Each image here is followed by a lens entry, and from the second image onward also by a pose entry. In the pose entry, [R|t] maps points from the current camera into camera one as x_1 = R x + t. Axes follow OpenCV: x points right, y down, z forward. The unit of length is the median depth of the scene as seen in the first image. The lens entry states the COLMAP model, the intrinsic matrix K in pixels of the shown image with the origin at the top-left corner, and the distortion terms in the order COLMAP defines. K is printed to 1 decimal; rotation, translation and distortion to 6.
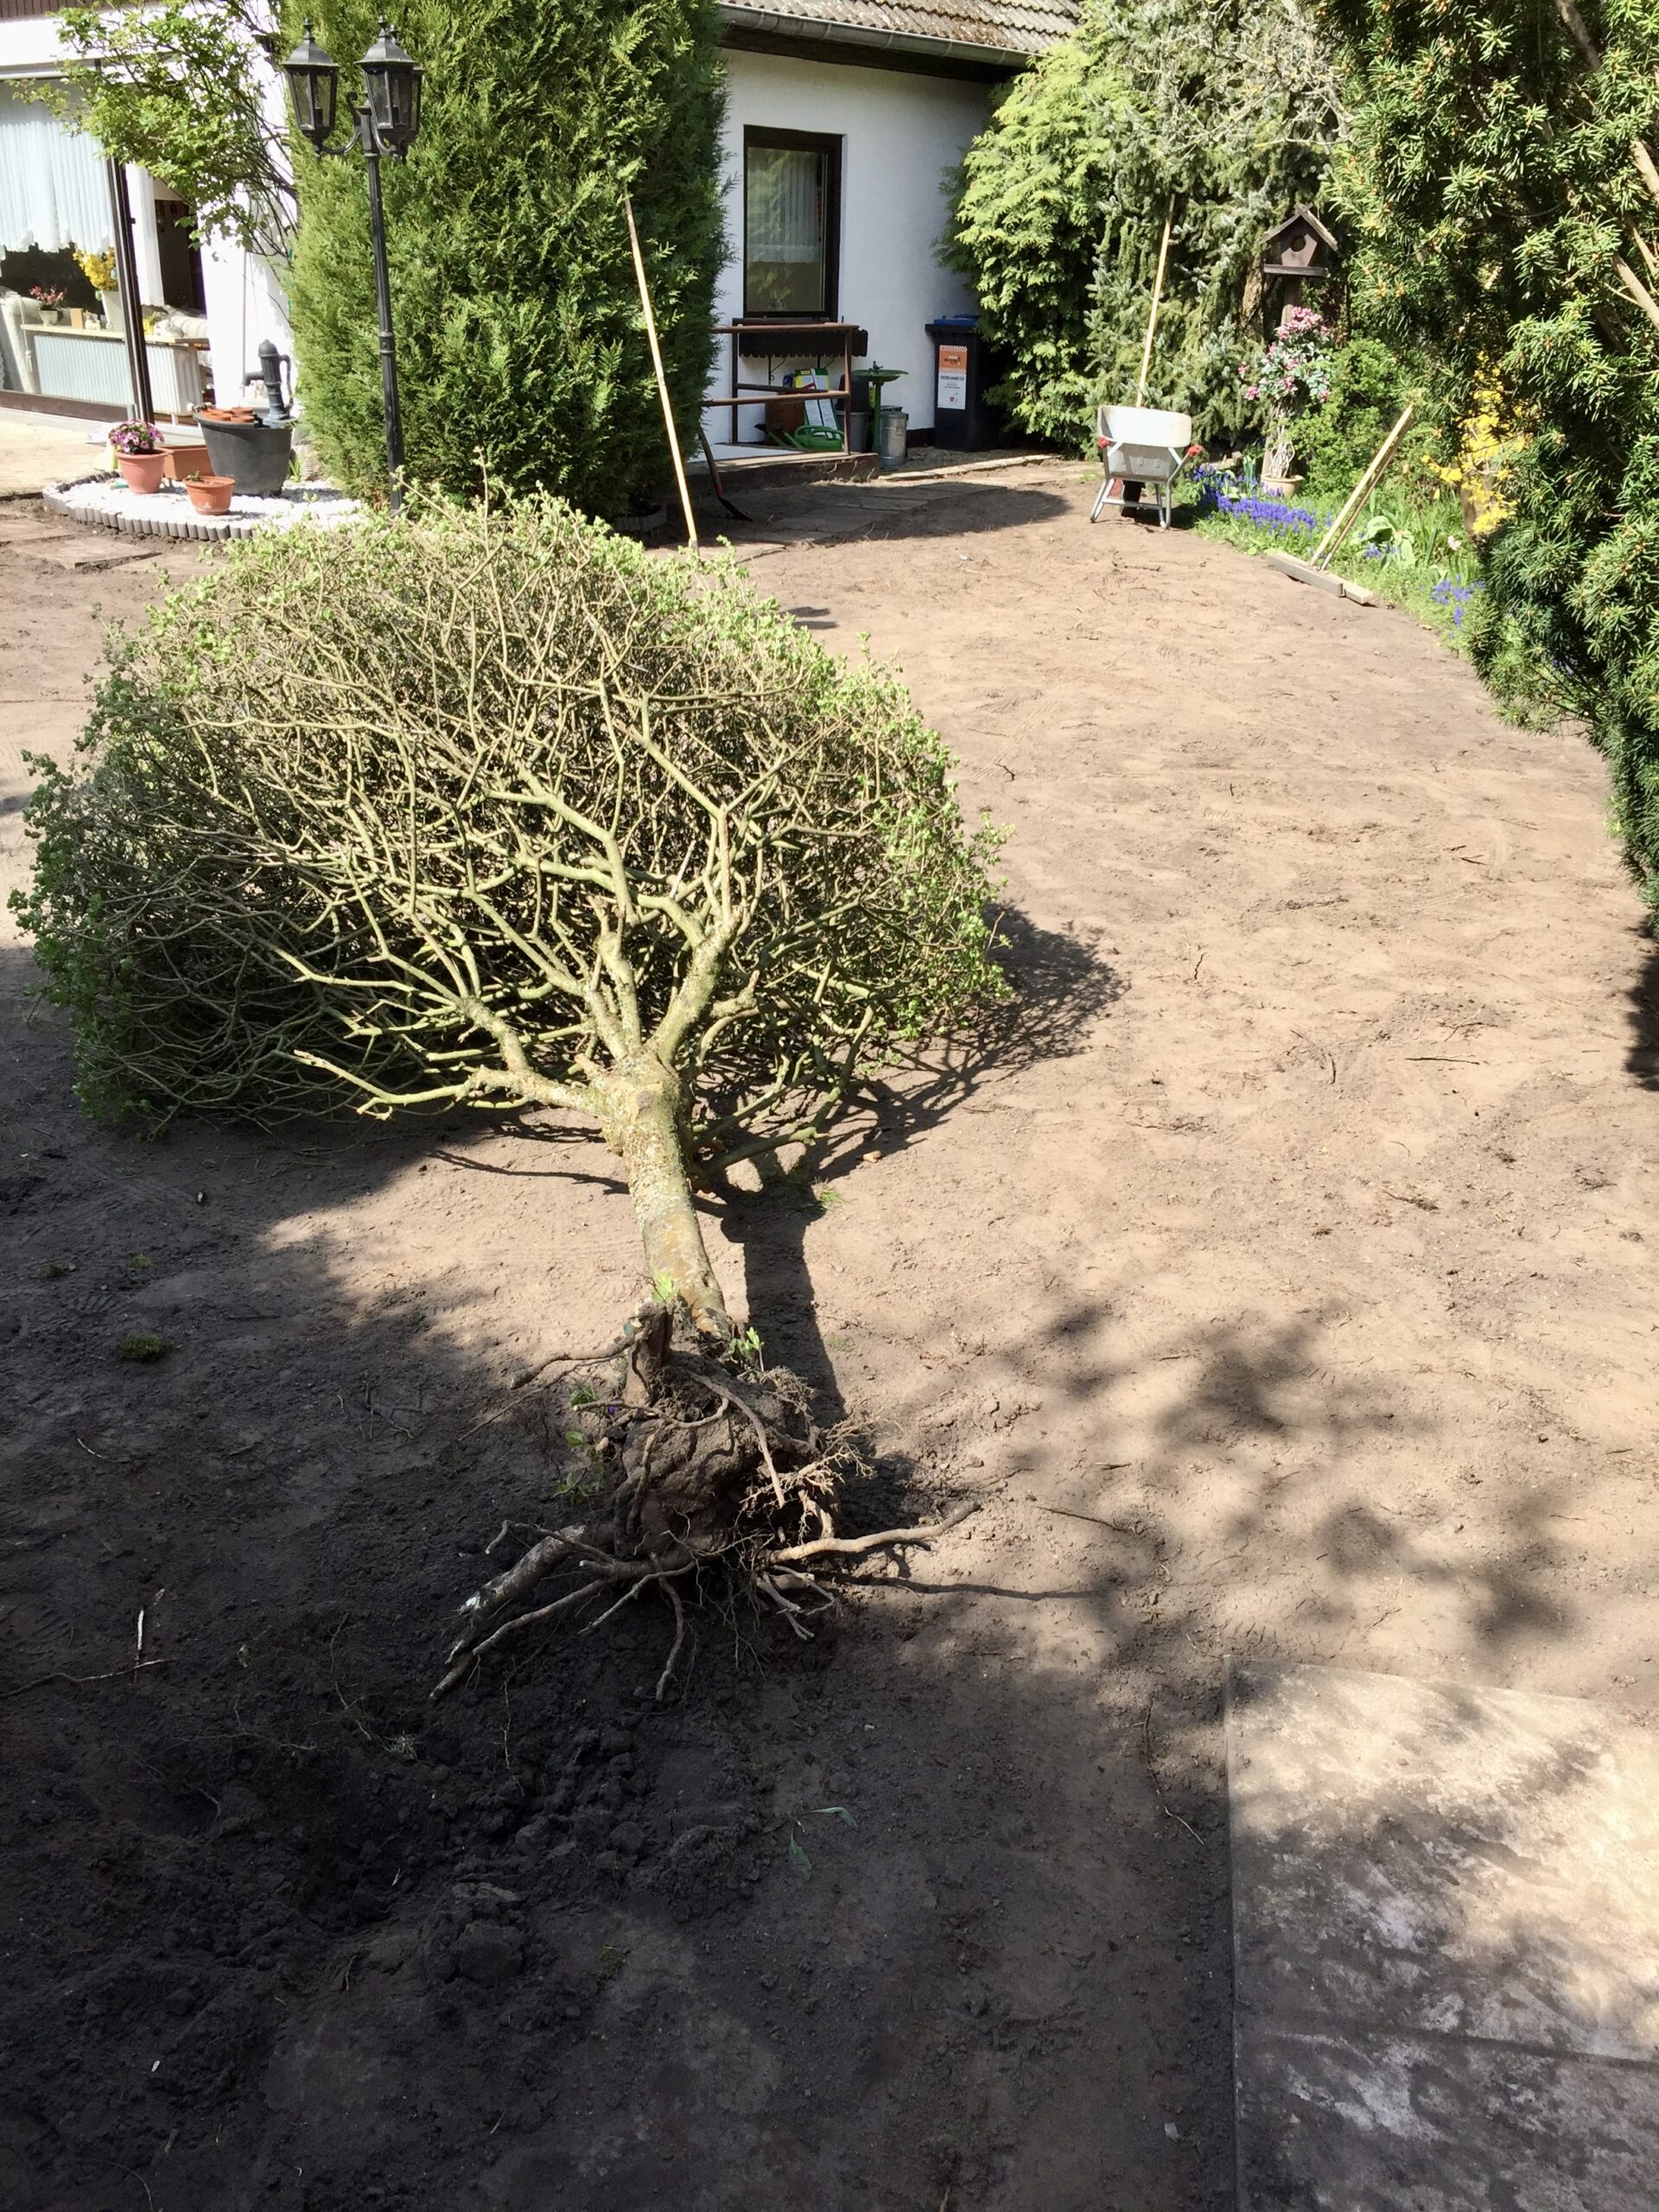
lens RADIAL K [[1961.3, 0, 825.8], [0, 1961.3, 1103.0], [0, 0, 1]] dist [0.064659, -0.089860]
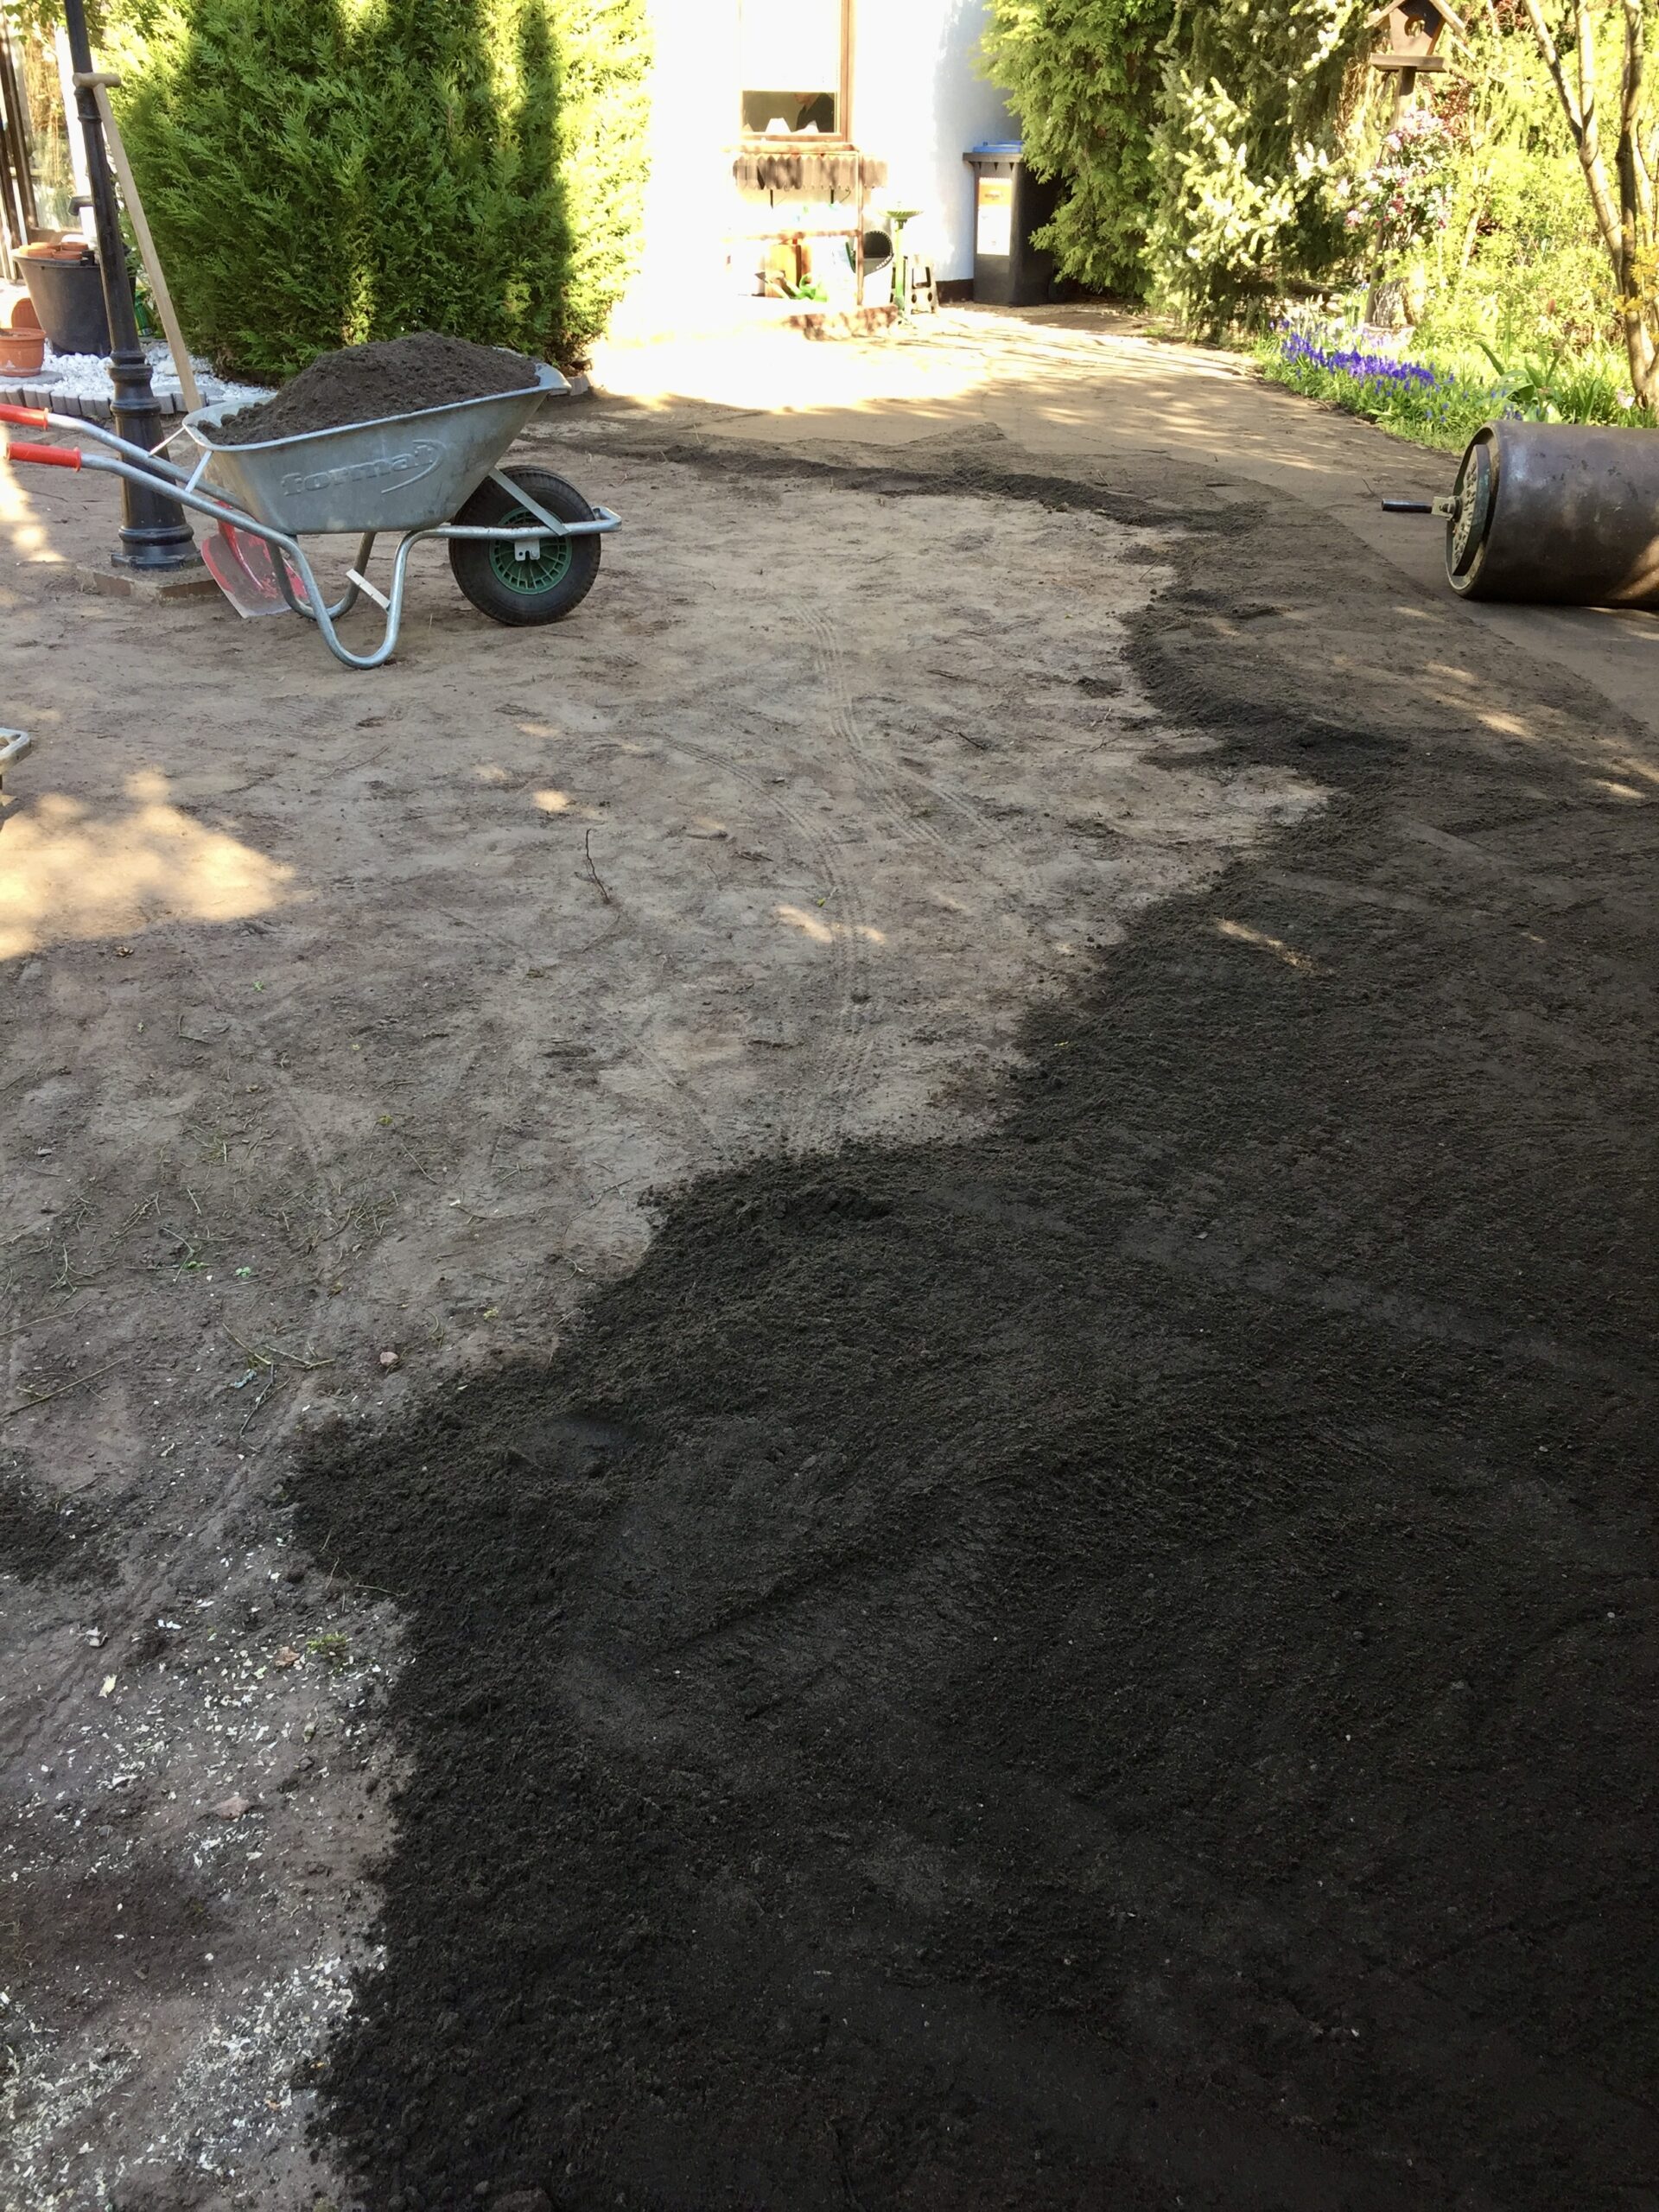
lens RADIAL K [[1961.3, 0, 823.3], [0, 1961.3, 1107.9], [0, 0, 1]] dist [0.064659, -0.089860]
pose [[0.999184, 0.008188, -0.039553, 0.031578], [-0.006034, 0.998509, 0.054259, -0.037274], [0.039938, -0.053976, 0.997743, 0.151678]]
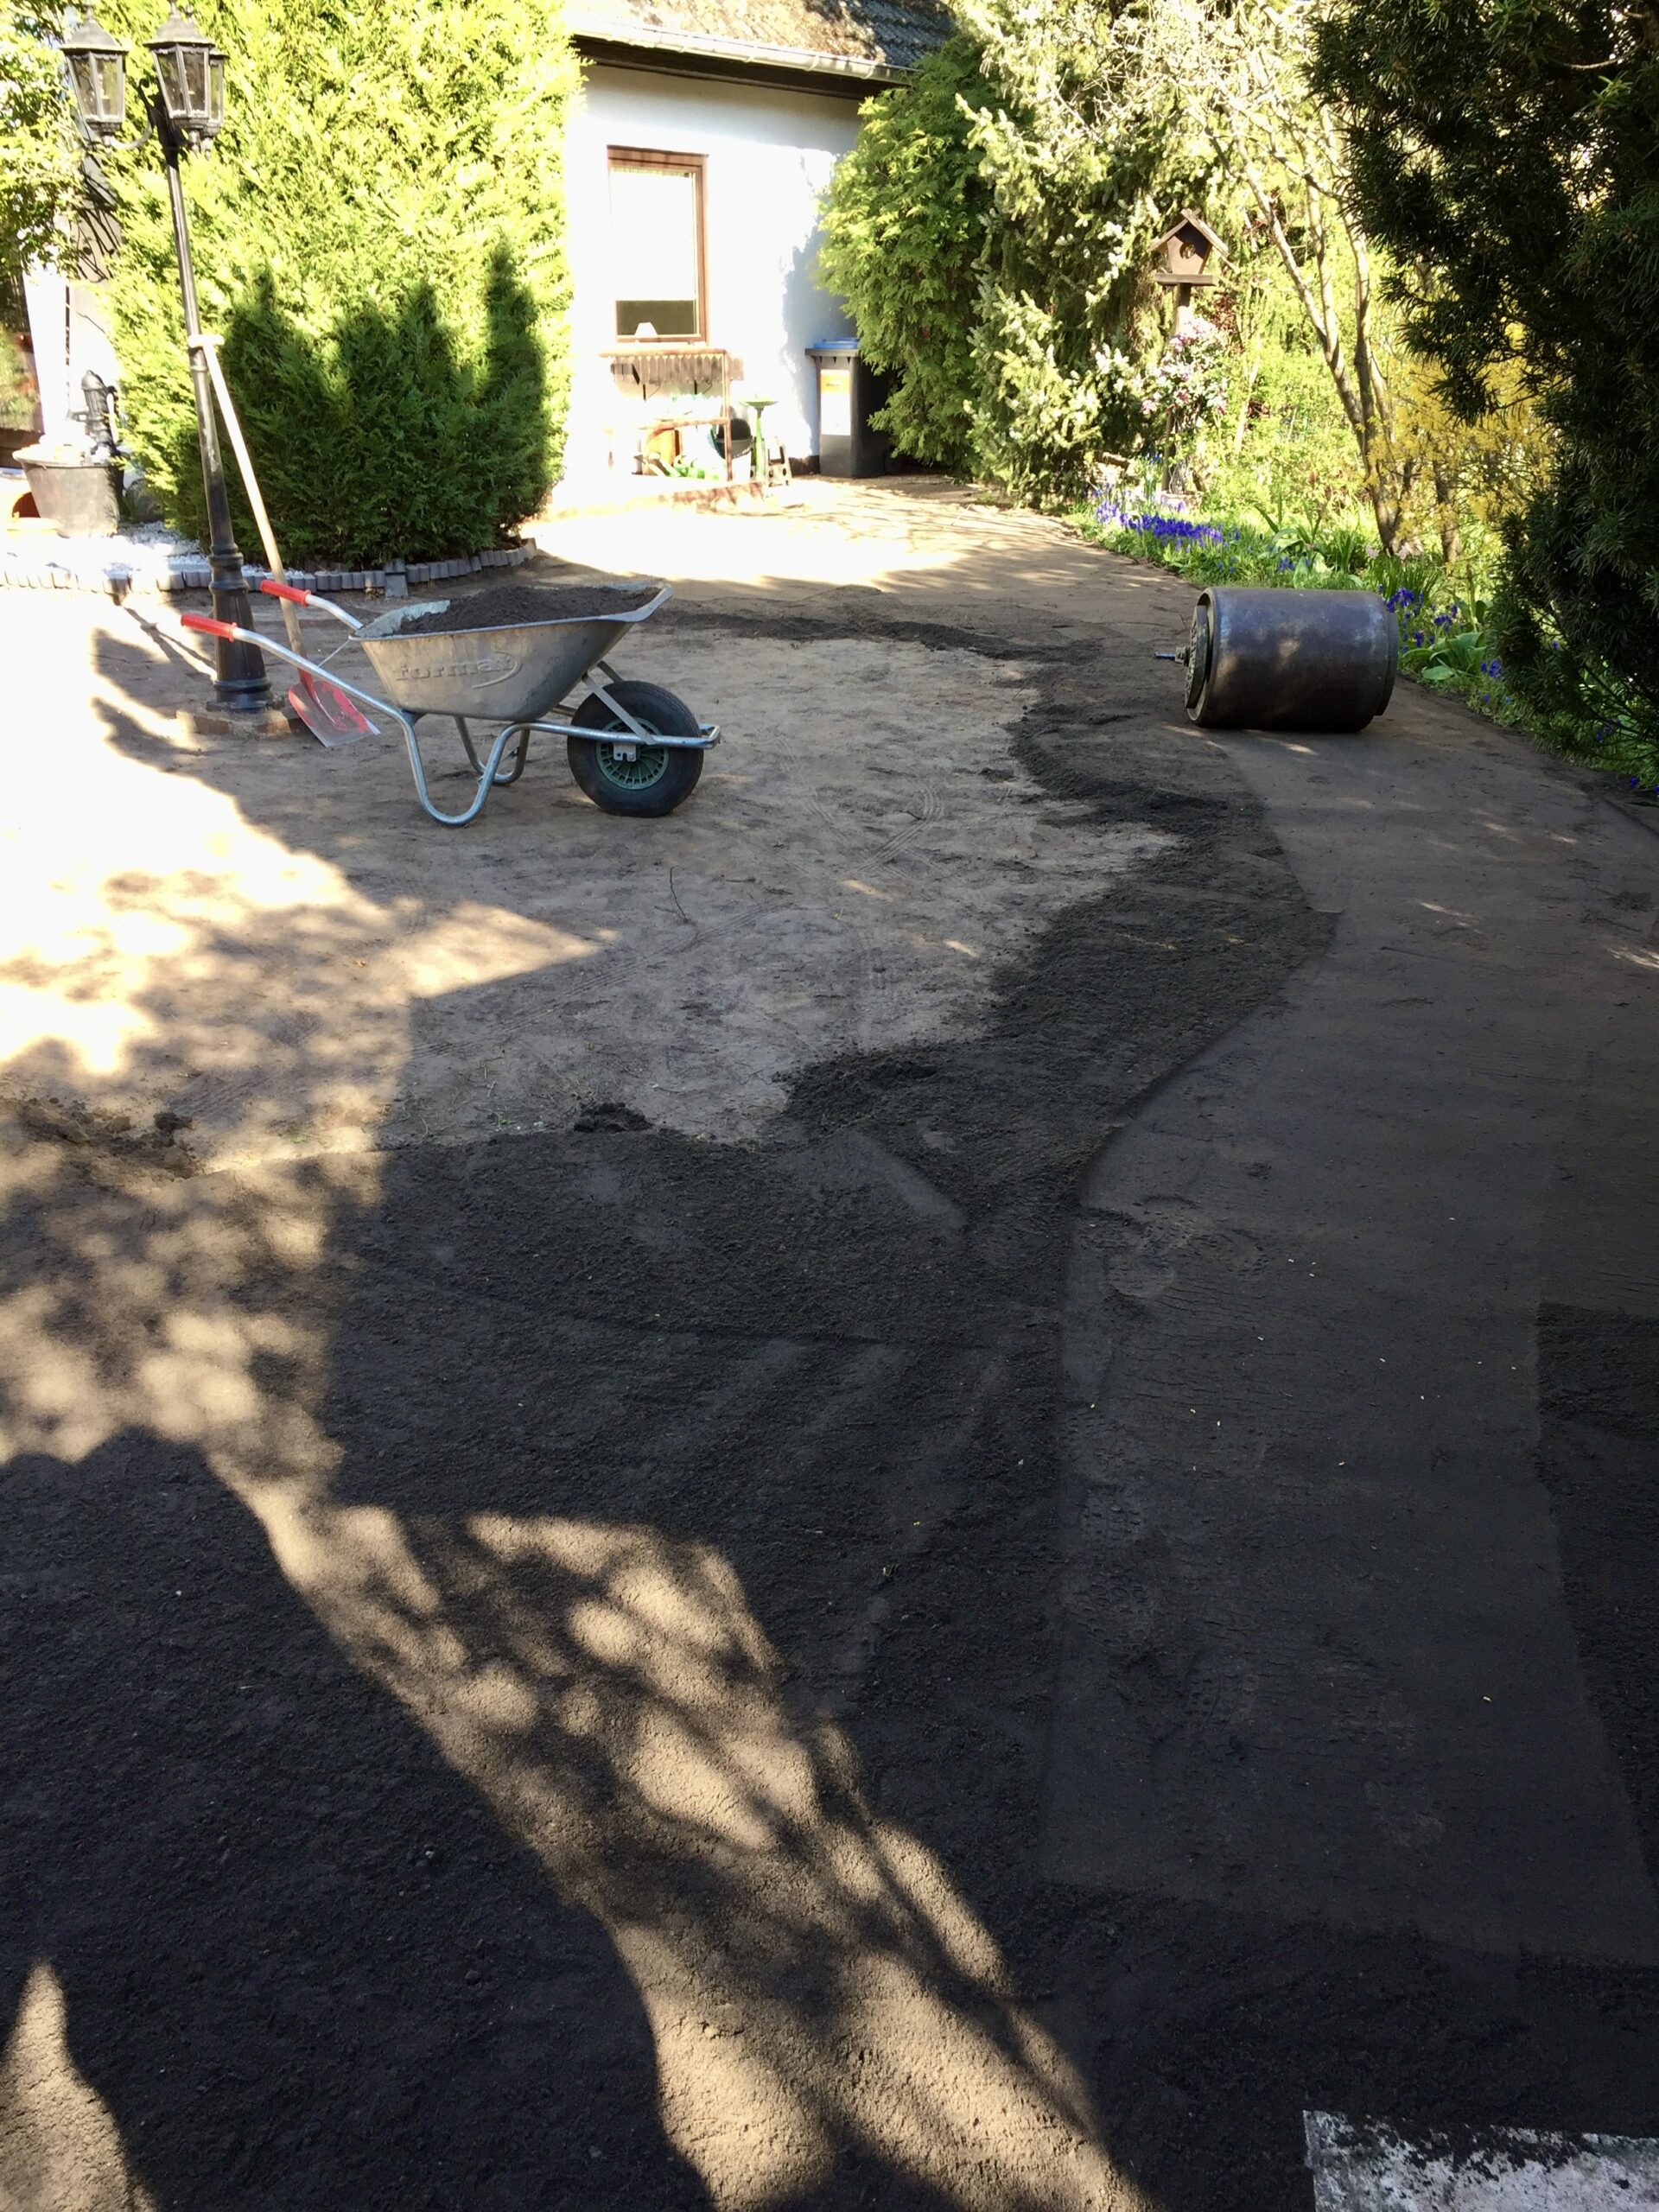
lens RADIAL K [[1961.3, 0, 834.4], [0, 1961.3, 1111.5], [0, 0, 1]] dist [0.064659, -0.089860]
pose [[0.997967, -0.041712, 0.048182, 0.003351], [0.042382, 0.999017, -0.012971, -0.010807], [-0.047593, 0.014986, 0.998754, 0.050245]]
